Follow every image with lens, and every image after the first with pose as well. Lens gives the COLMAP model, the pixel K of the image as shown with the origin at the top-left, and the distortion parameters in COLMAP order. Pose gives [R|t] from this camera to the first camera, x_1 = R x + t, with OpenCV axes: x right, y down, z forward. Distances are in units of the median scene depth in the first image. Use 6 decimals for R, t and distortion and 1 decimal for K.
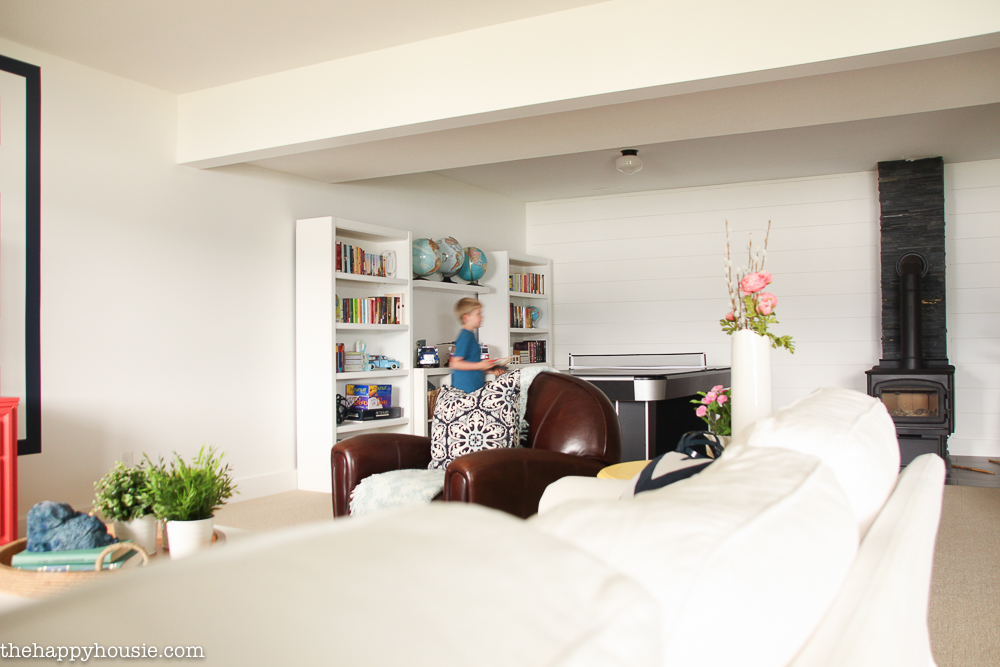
lens RADIAL K [[763.6, 0, 504.8], [0, 763.6, 340.4], [0, 0, 1]] dist [-0.066132, 0.001336]
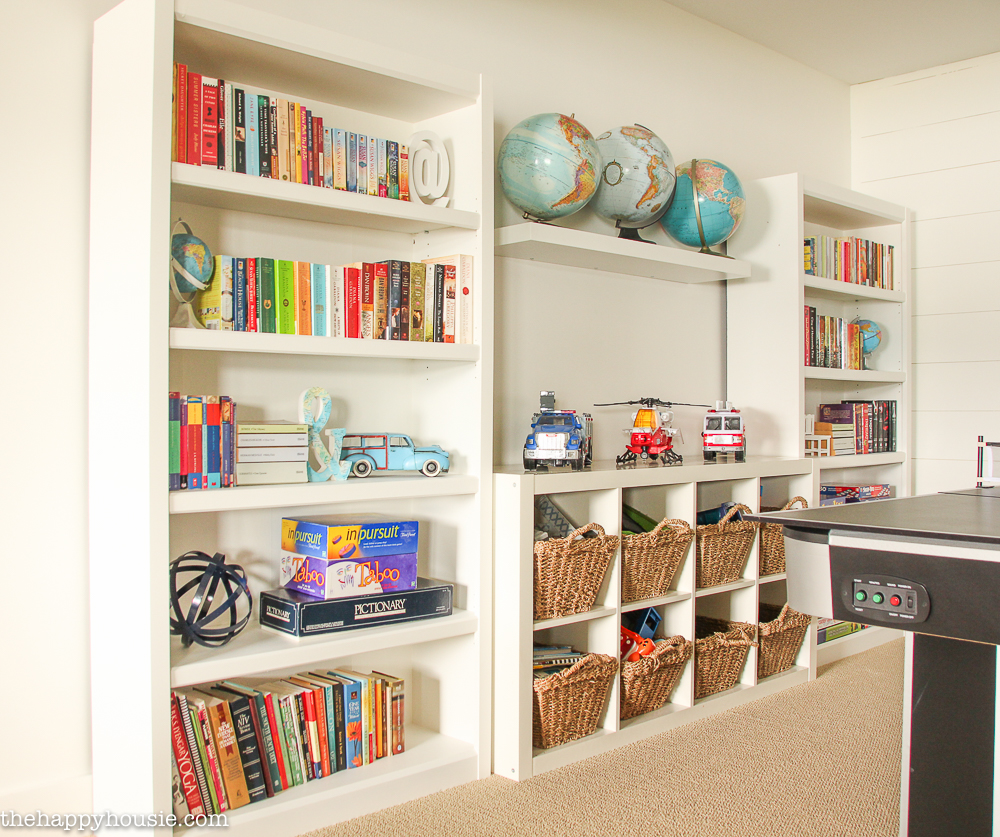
lens RADIAL K [[993.9, 0, 499.6], [0, 993.9, 416.3], [0, 0, 1]] dist [-0.091798, 0.000000]
pose [[0.947812, 0.012823, -0.318573, 0.024930], [-0.009016, 0.999869, 0.013423, 0.005135], [0.318703, -0.009850, 0.947803, 0.576174]]
